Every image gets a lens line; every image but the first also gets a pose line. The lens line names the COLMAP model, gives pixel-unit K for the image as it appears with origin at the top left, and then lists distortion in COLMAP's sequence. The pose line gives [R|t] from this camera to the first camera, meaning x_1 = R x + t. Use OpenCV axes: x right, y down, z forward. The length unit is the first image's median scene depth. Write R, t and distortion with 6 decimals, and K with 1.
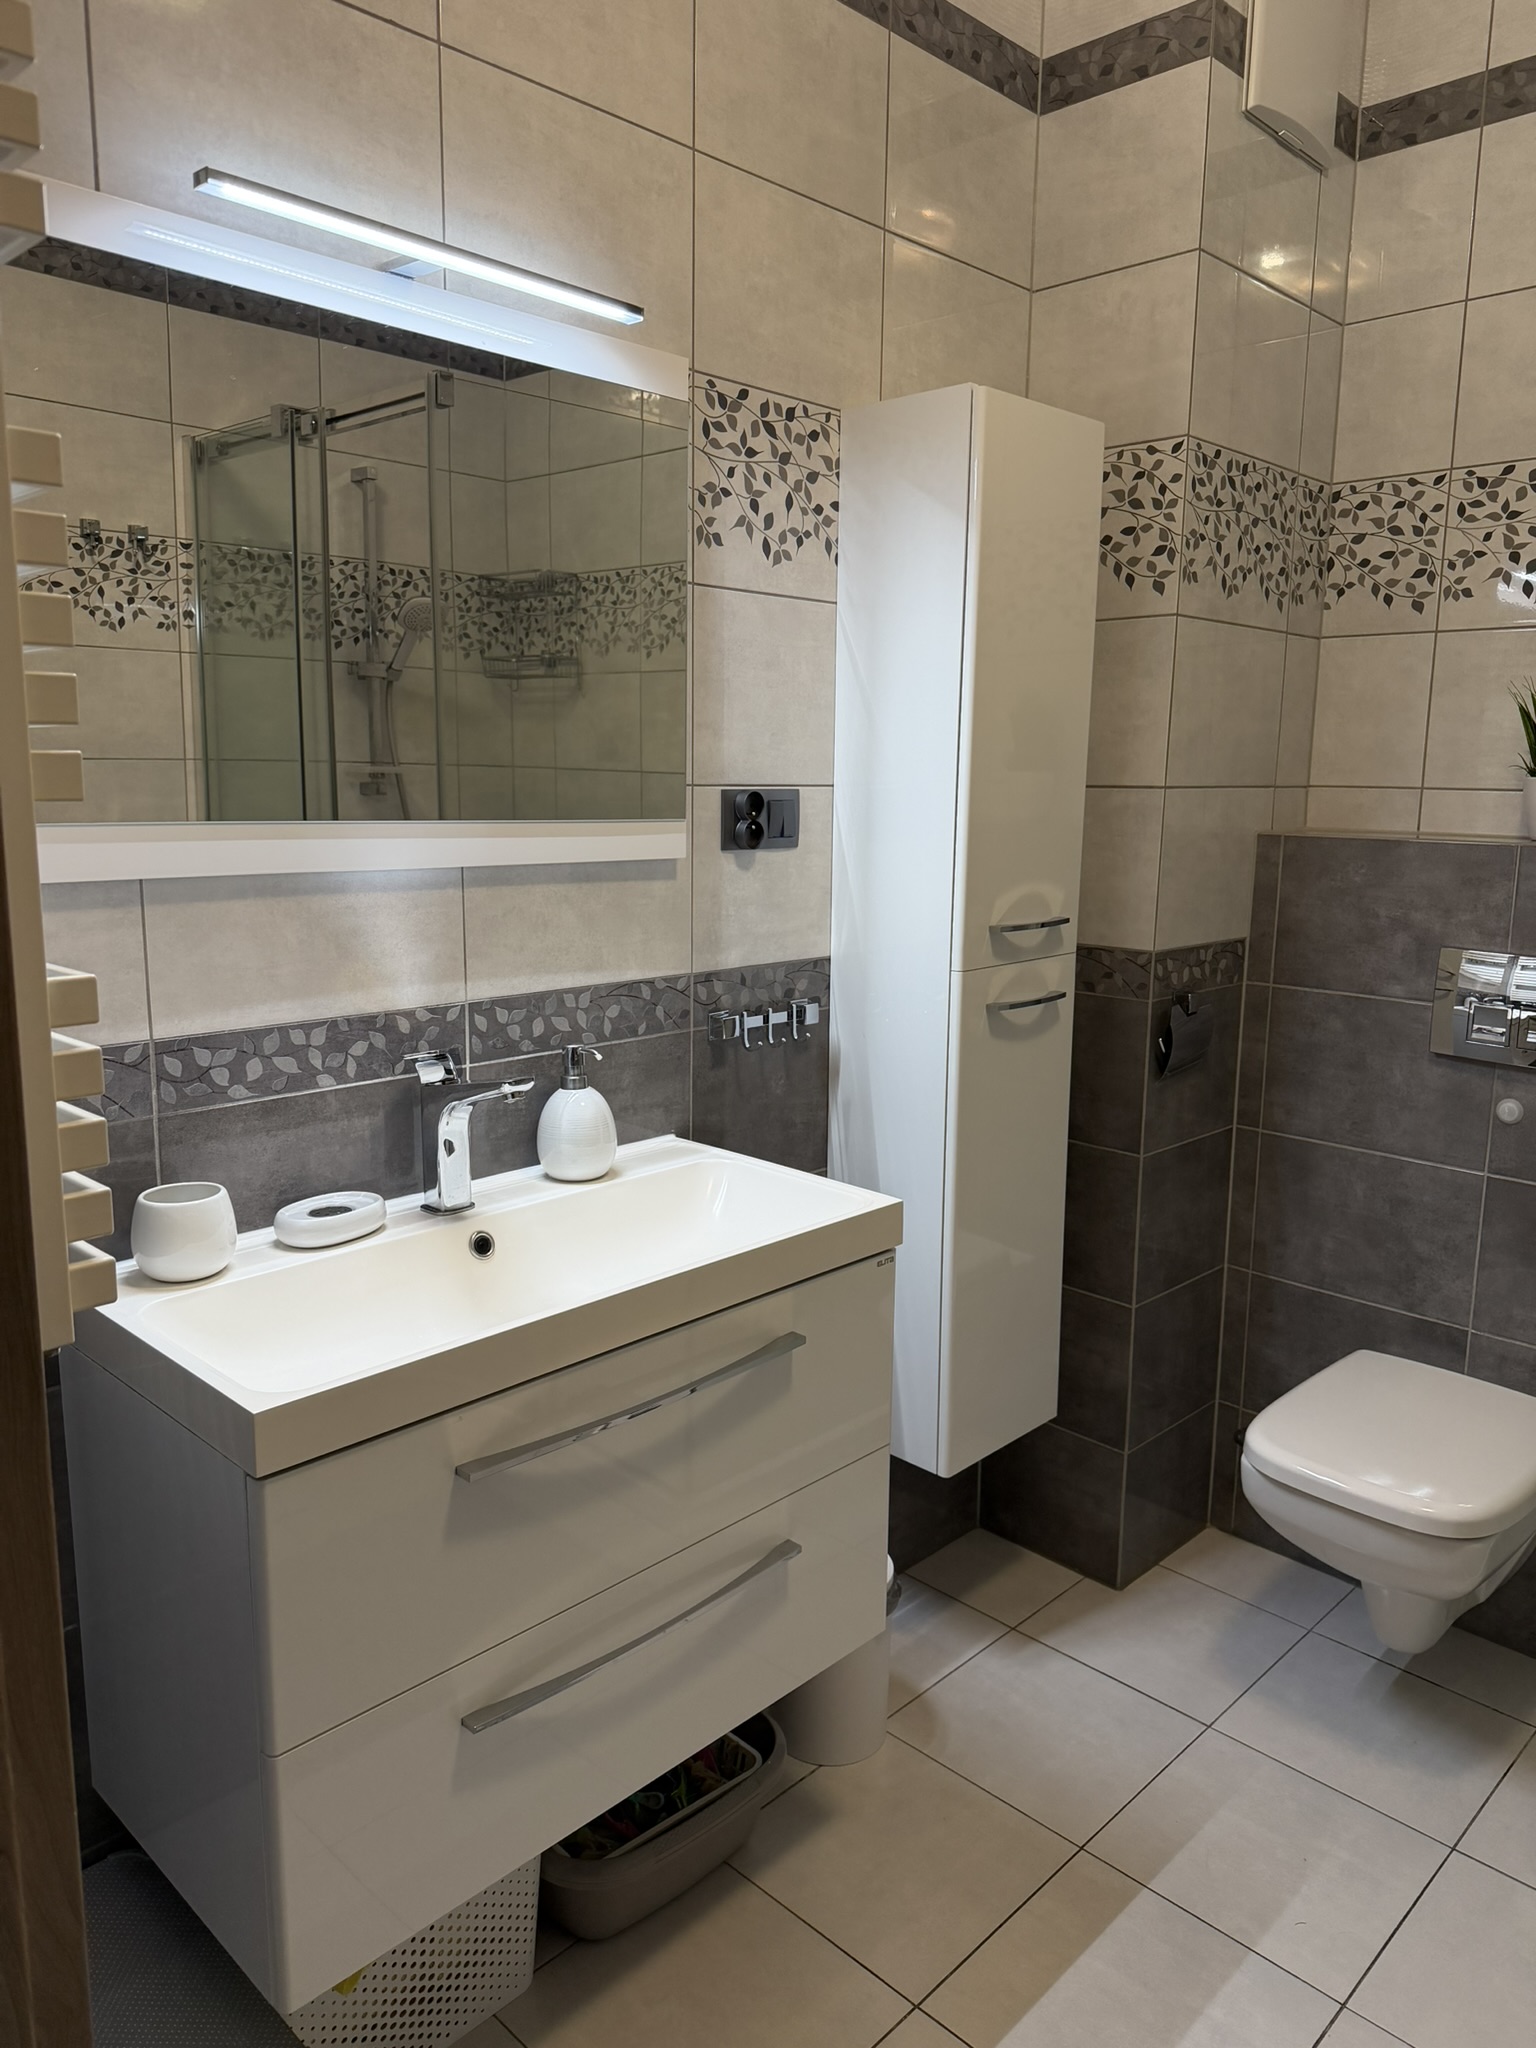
lens RADIAL K [[1457.4, 0, 770.8], [0, 1457.4, 1026.5], [0, 0, 1]] dist [0.025947, -0.023856]
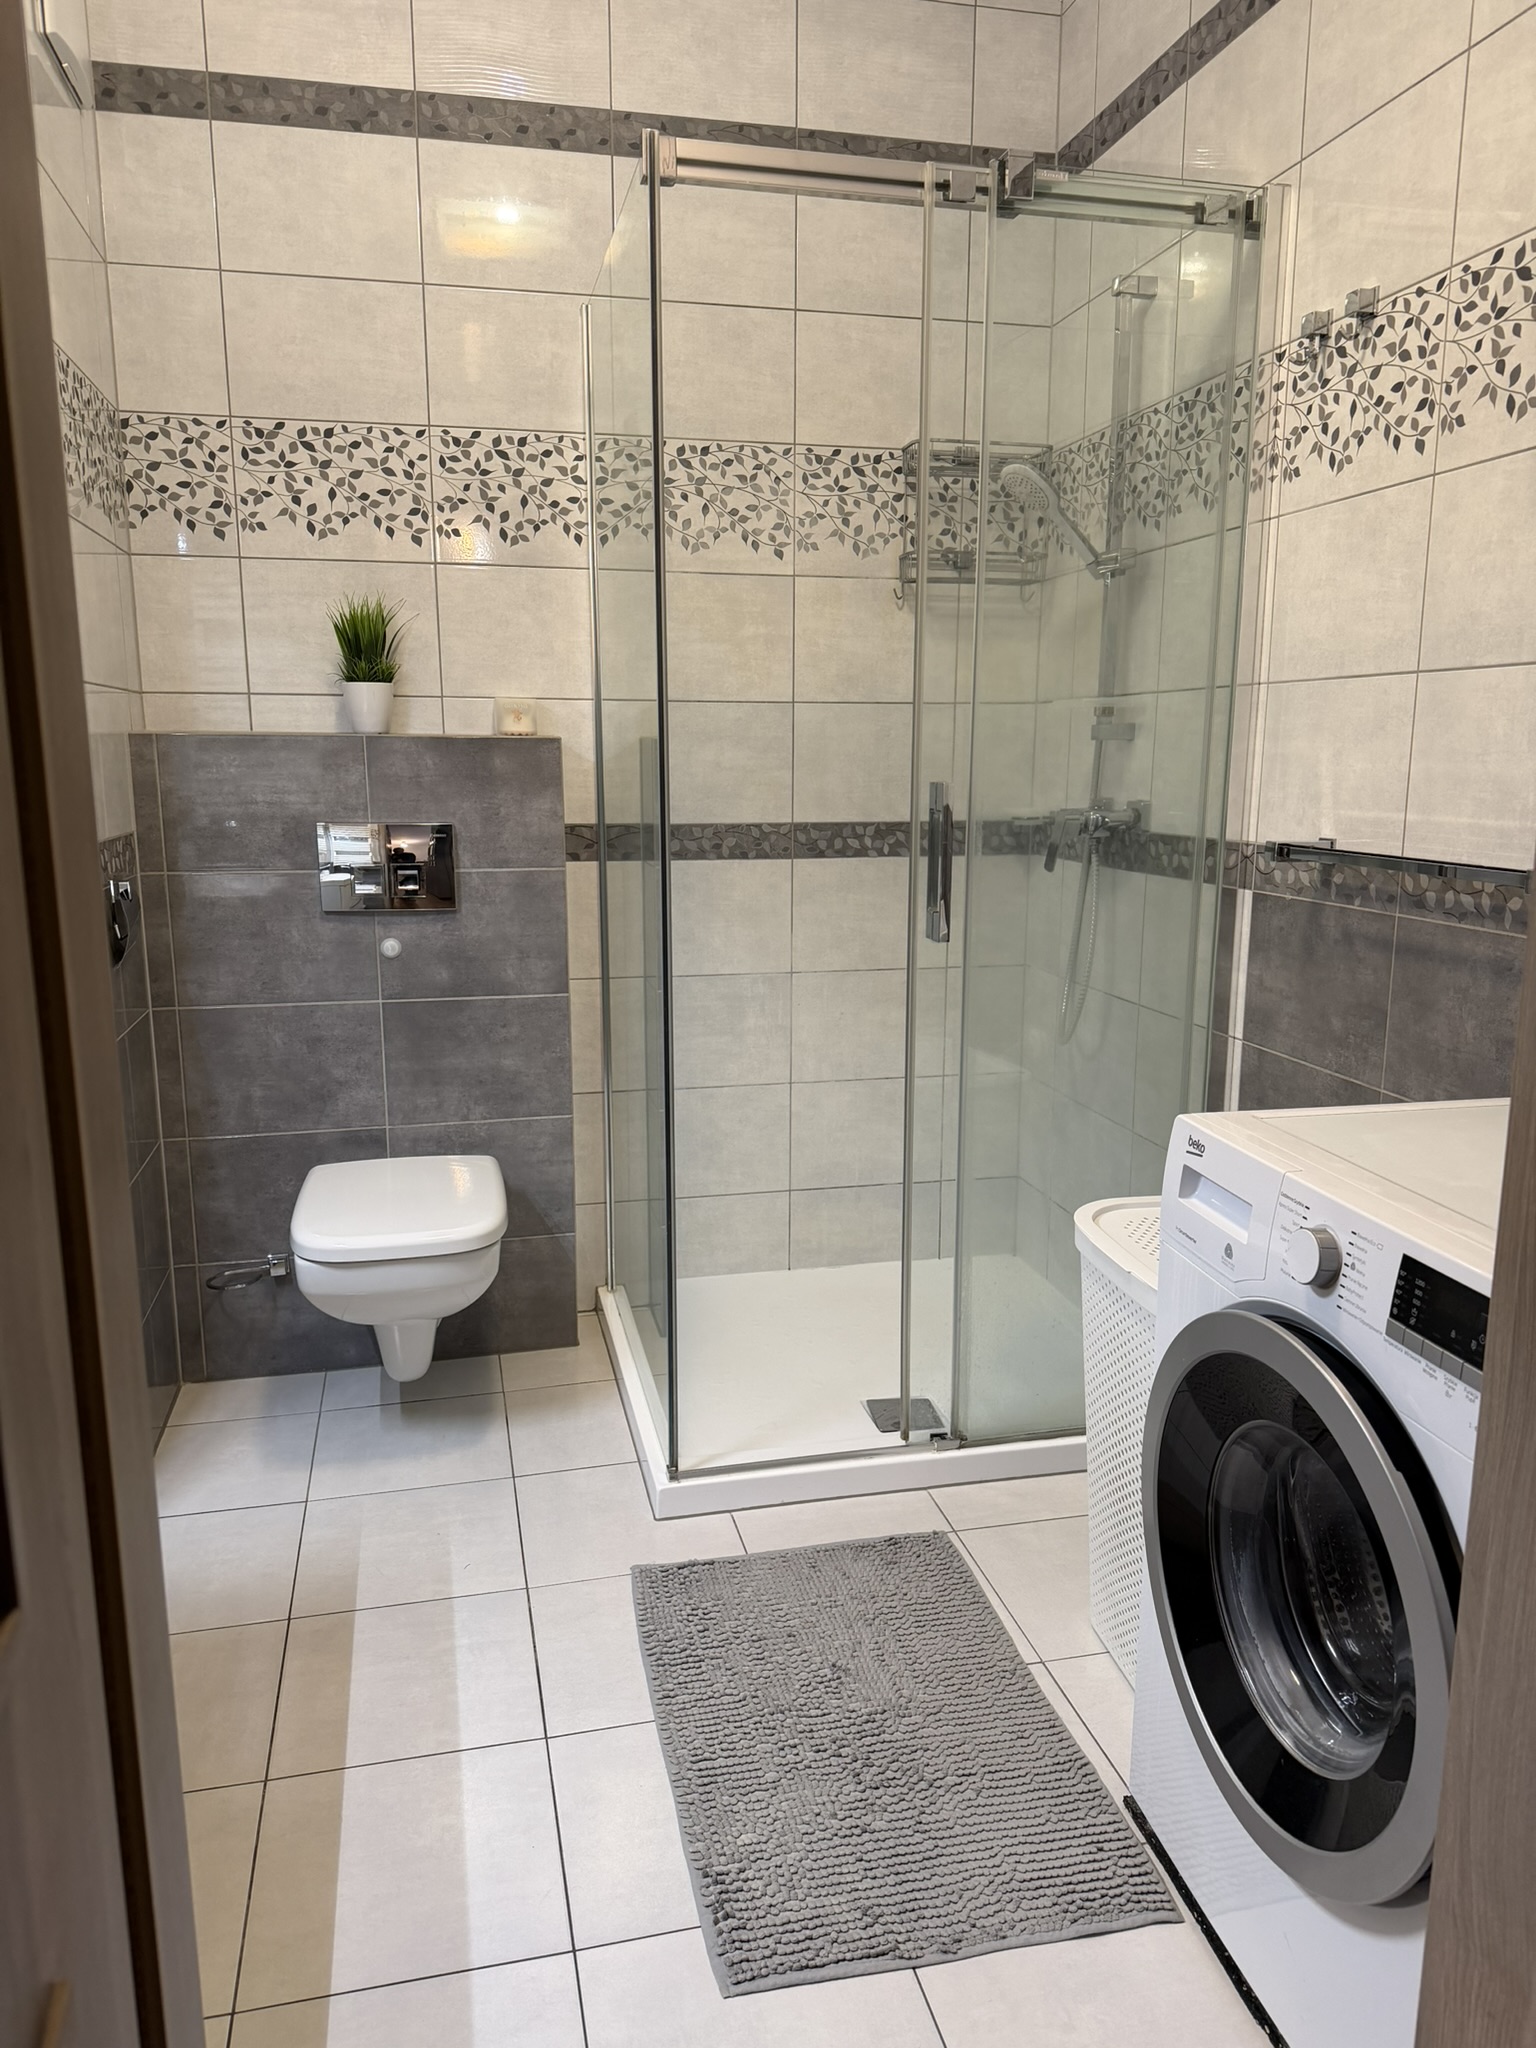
lens RADIAL K [[1457.4, 0, 773.9], [0, 1457.4, 1026.3], [0, 0, 1]] dist [0.025947, -0.023856]
pose [[0.541258, -0.177367, 0.821937, -0.346075], [0.152179, 0.982021, 0.111699, 0.032118], [-0.826971, 0.064624, 0.558518, 0.021466]]
